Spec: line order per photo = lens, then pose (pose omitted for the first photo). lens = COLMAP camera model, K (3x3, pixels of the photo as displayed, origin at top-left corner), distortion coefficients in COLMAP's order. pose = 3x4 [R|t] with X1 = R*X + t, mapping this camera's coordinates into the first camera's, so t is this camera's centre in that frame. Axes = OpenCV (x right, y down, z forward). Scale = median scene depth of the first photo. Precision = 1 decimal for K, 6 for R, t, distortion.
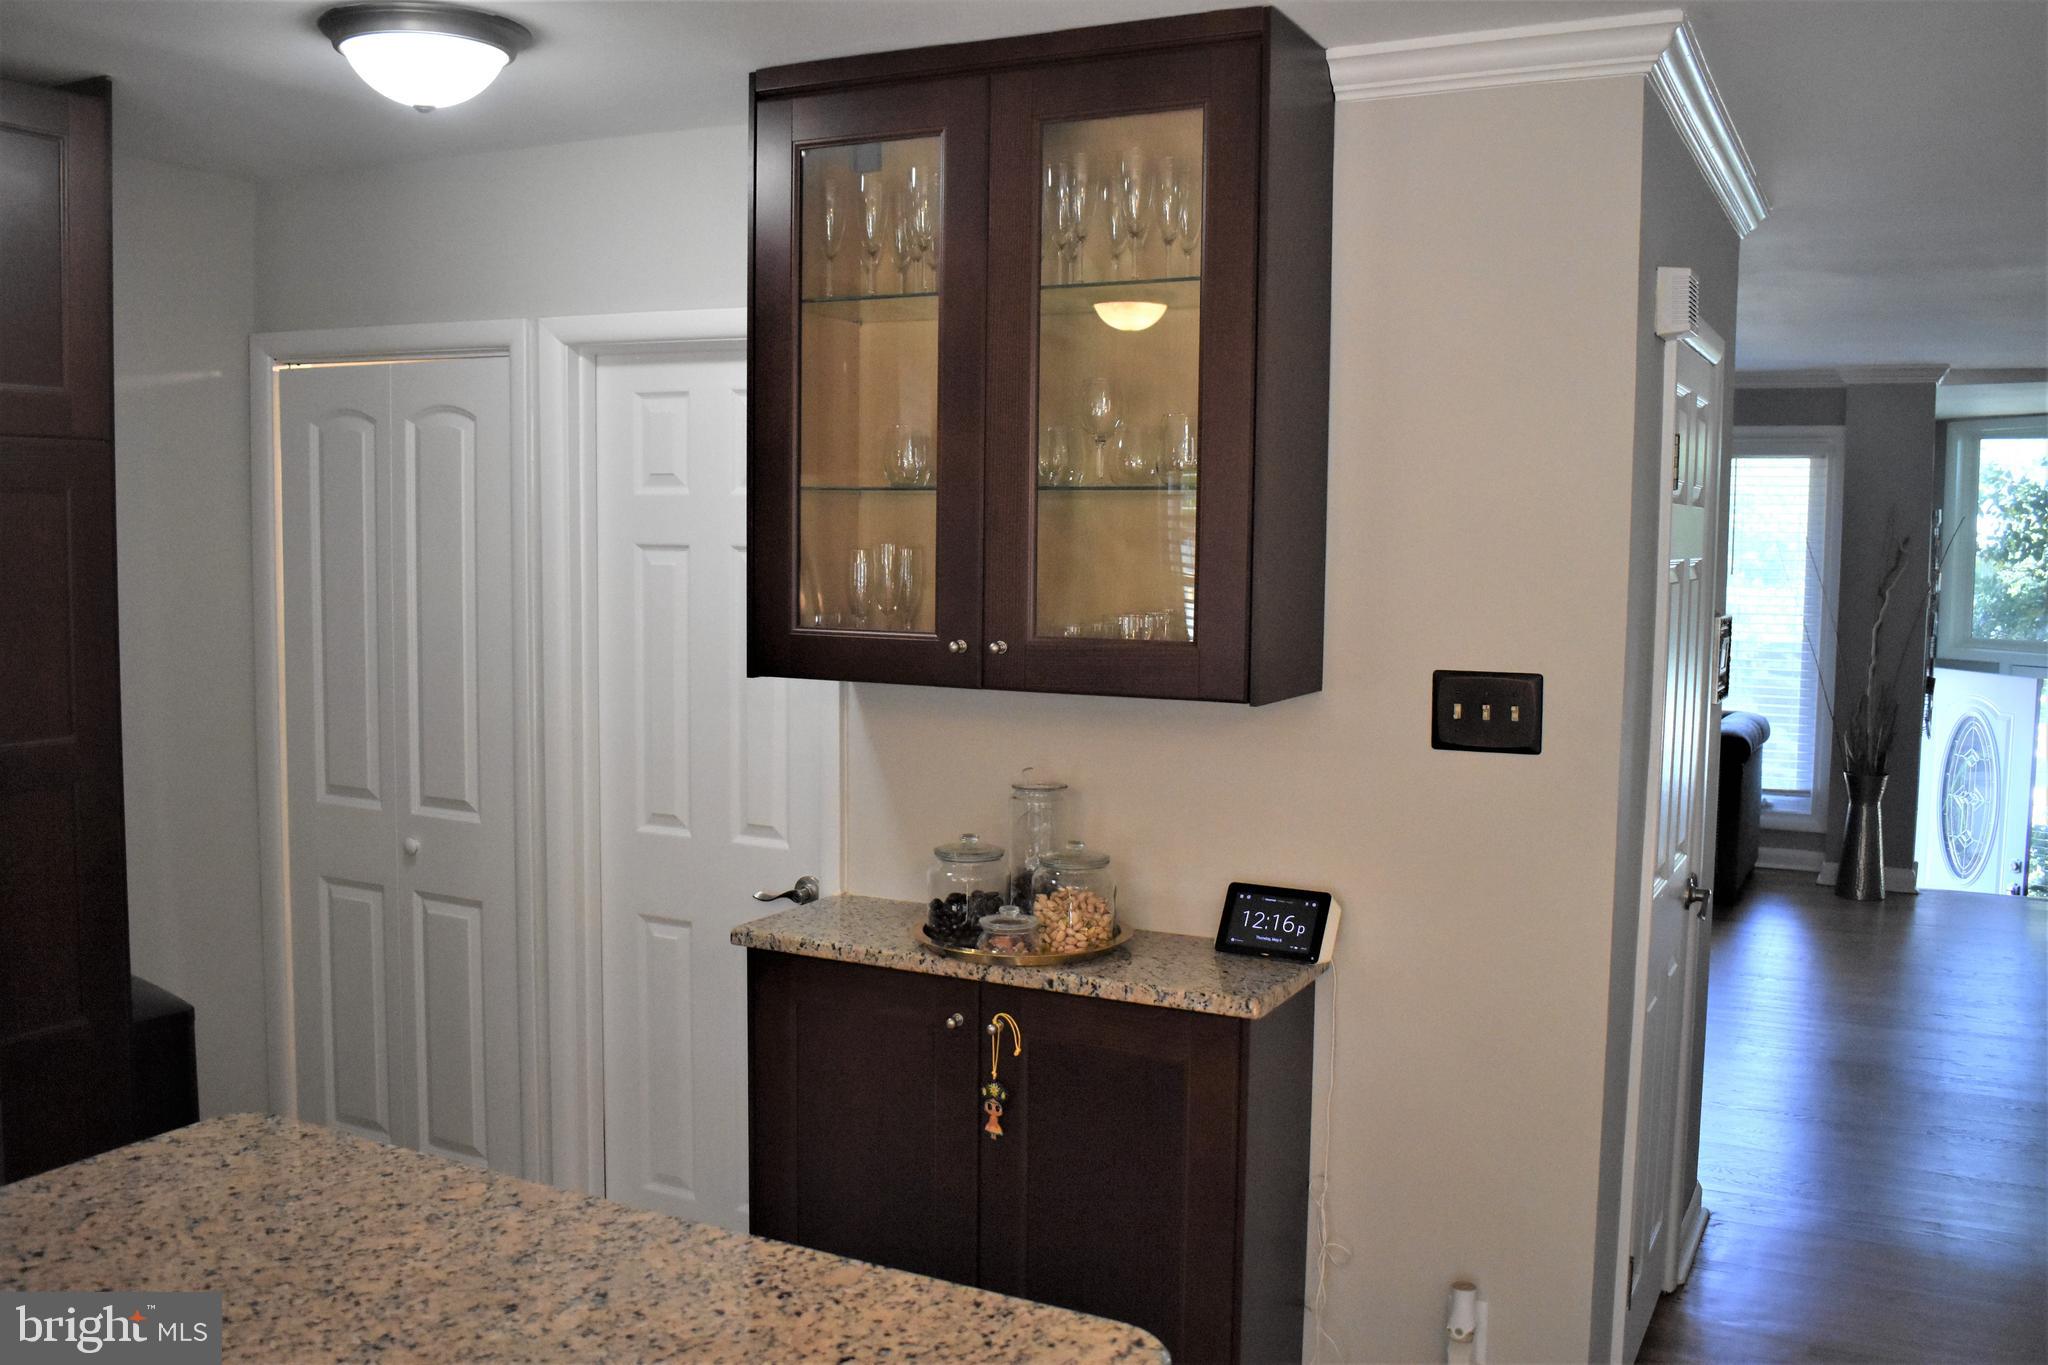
lens RADIAL K [[1759.6, 0, 1023.9], [0, 1759.6, 665.3], [0, 0, 1]] dist [-0.080115, -0.011281]
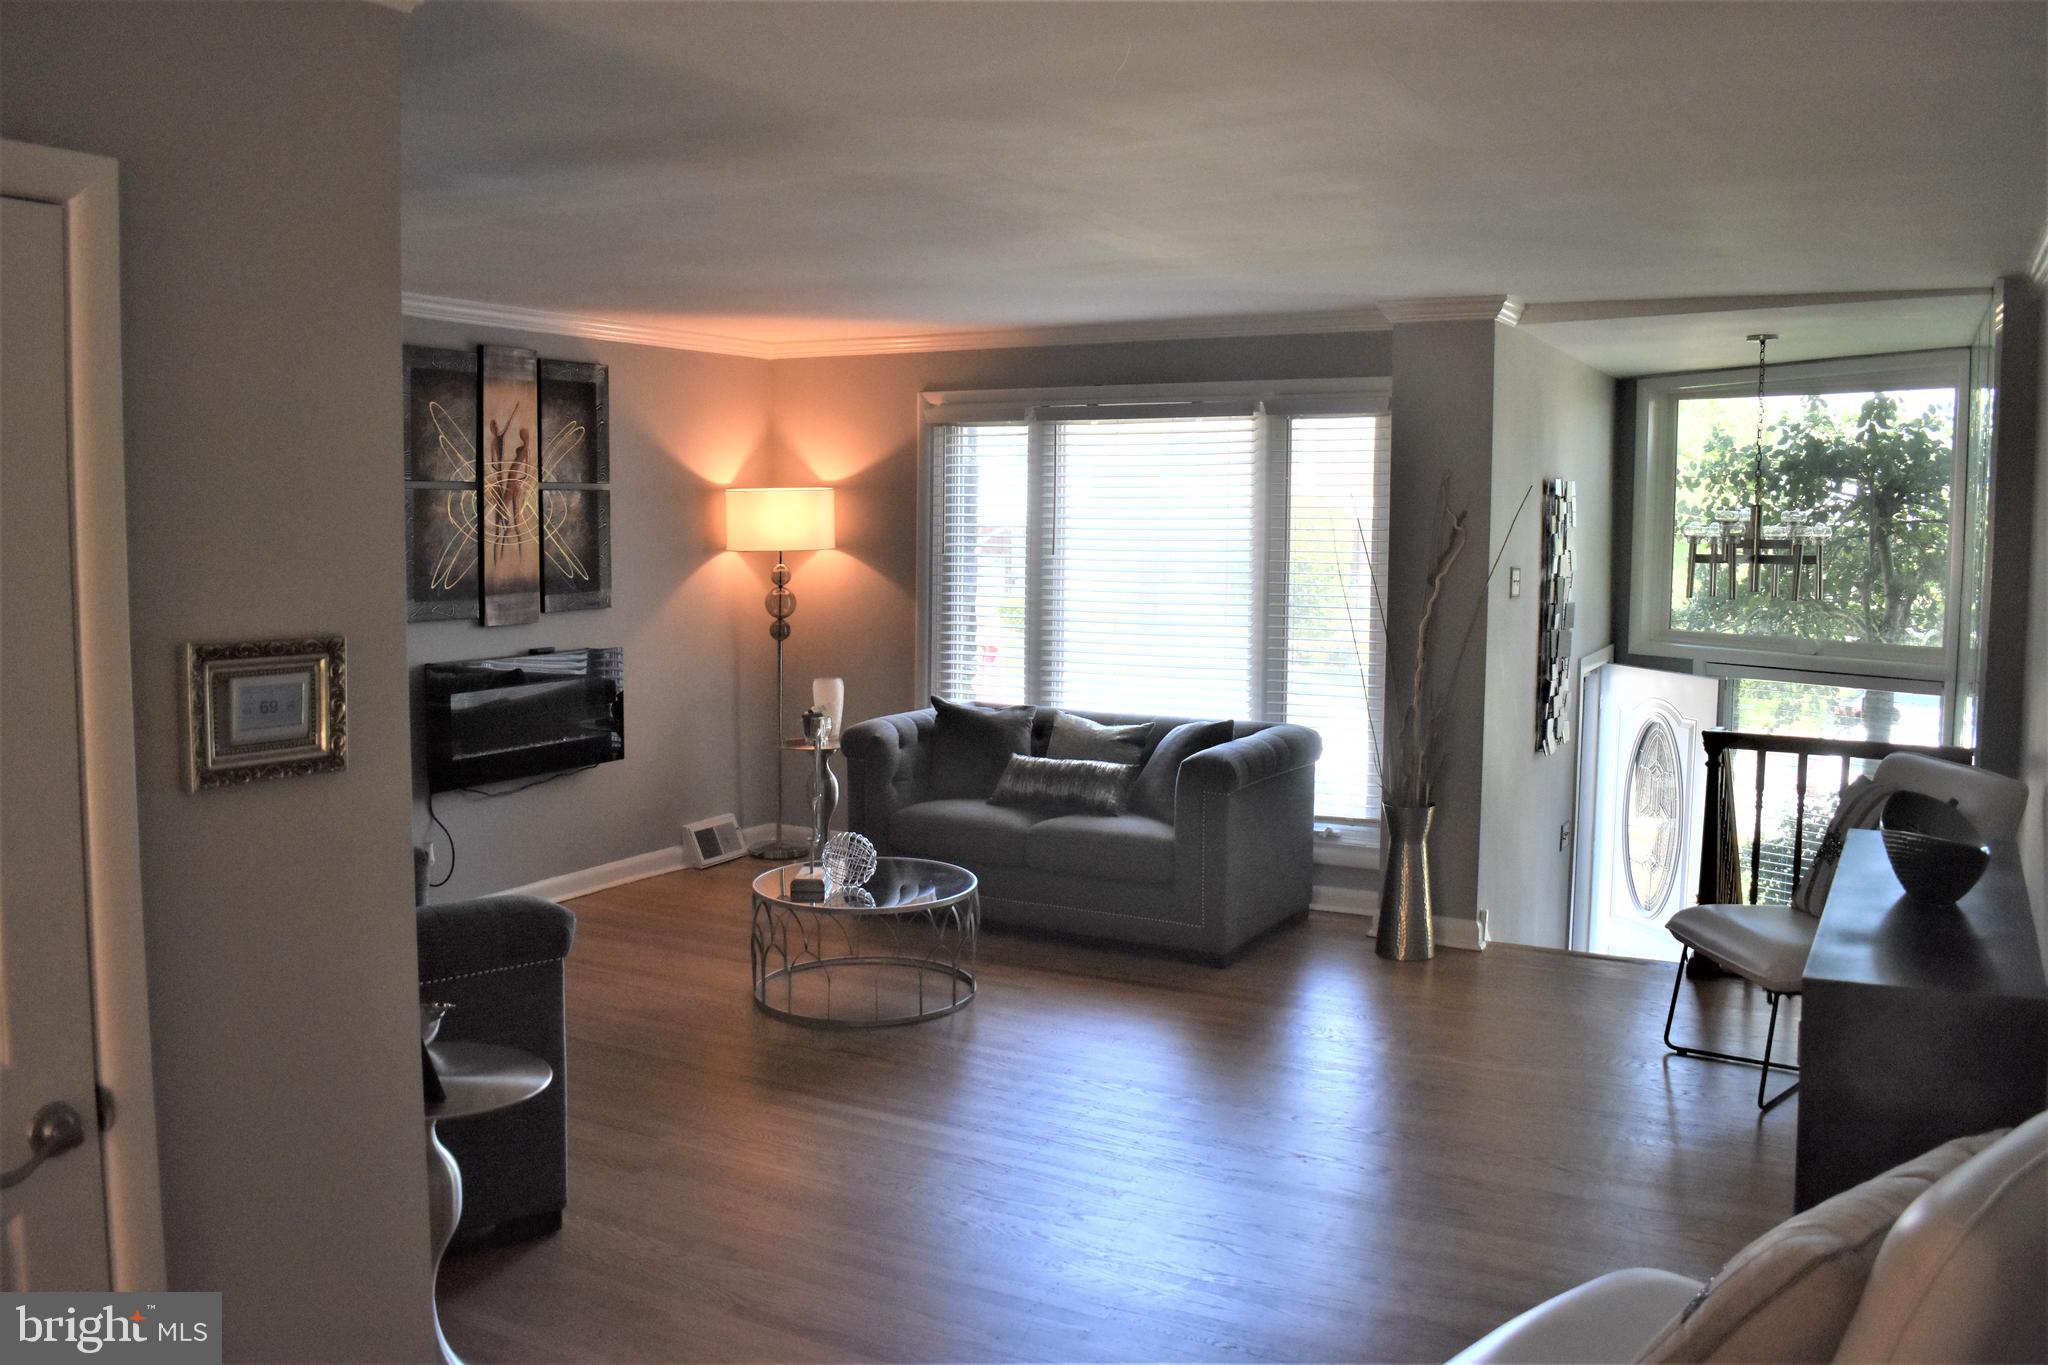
lens RADIAL K [[1649.3, 0, 1024.0], [0, 1649.3, 682.5], [0, 0, 1]] dist [-0.089237, 0.012085]
pose [[0.999427, -0.000286, -0.033858, 0.849148], [0.001105, 0.999707, 0.024172, -0.032795], [0.033842, -0.024195, 0.999134, 0.564716]]
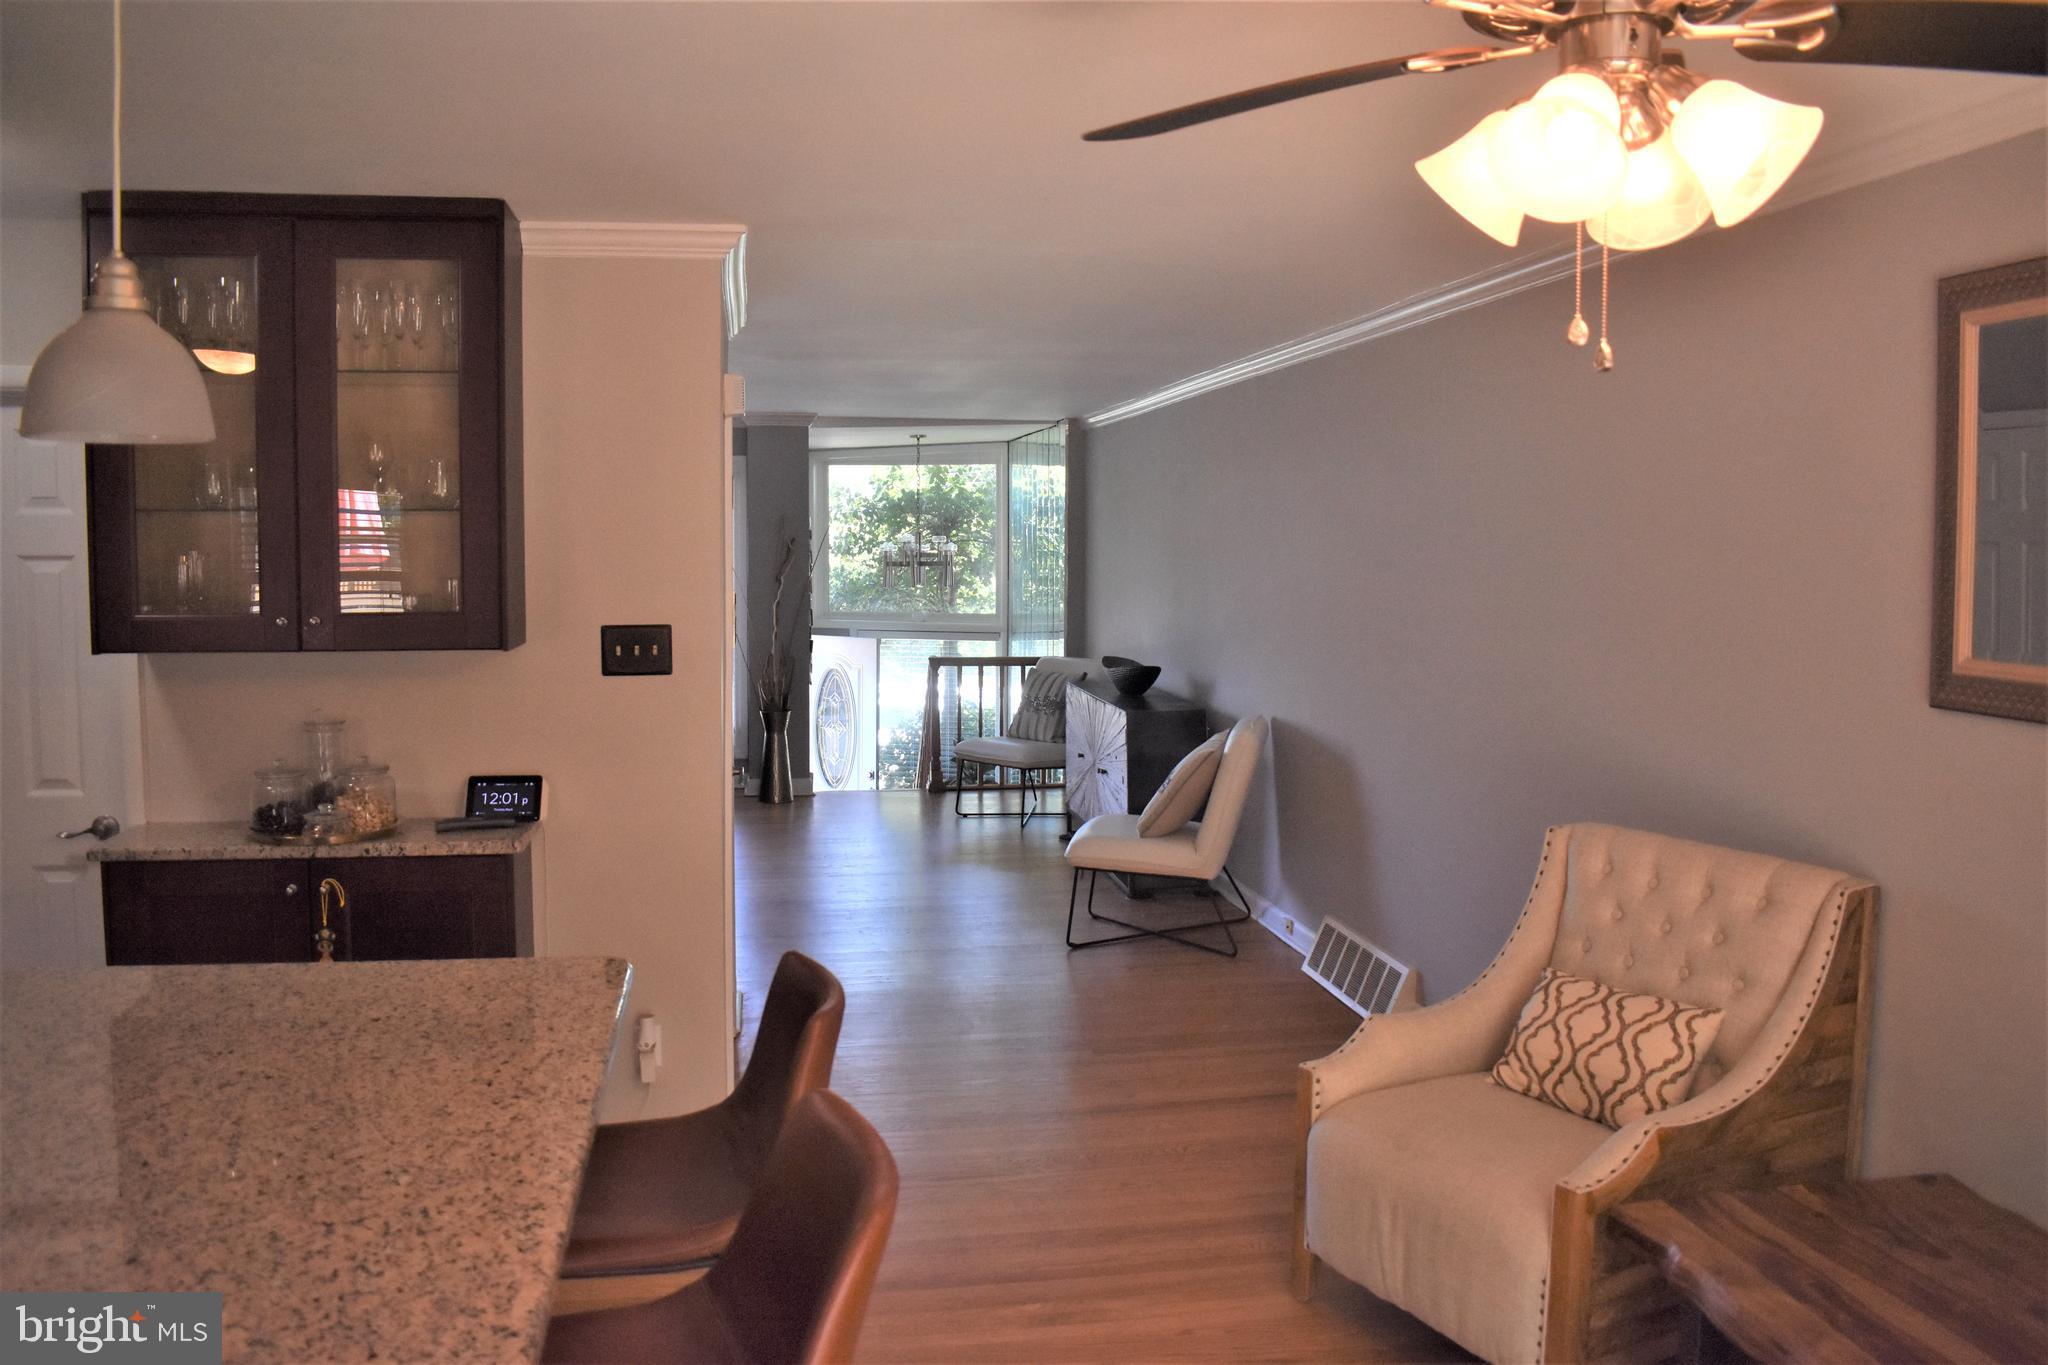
lens RADIAL K [[1623.2, 0, 1024.0], [0, 1623.2, 682.5], [0, 0, 1]] dist [-0.075027, -0.004683]
pose [[0.794878, -0.058398, 0.603952, -0.320285], [0.050262, 0.998274, 0.030375, 0.026945], [-0.604684, 0.006211, 0.796442, -0.356032]]
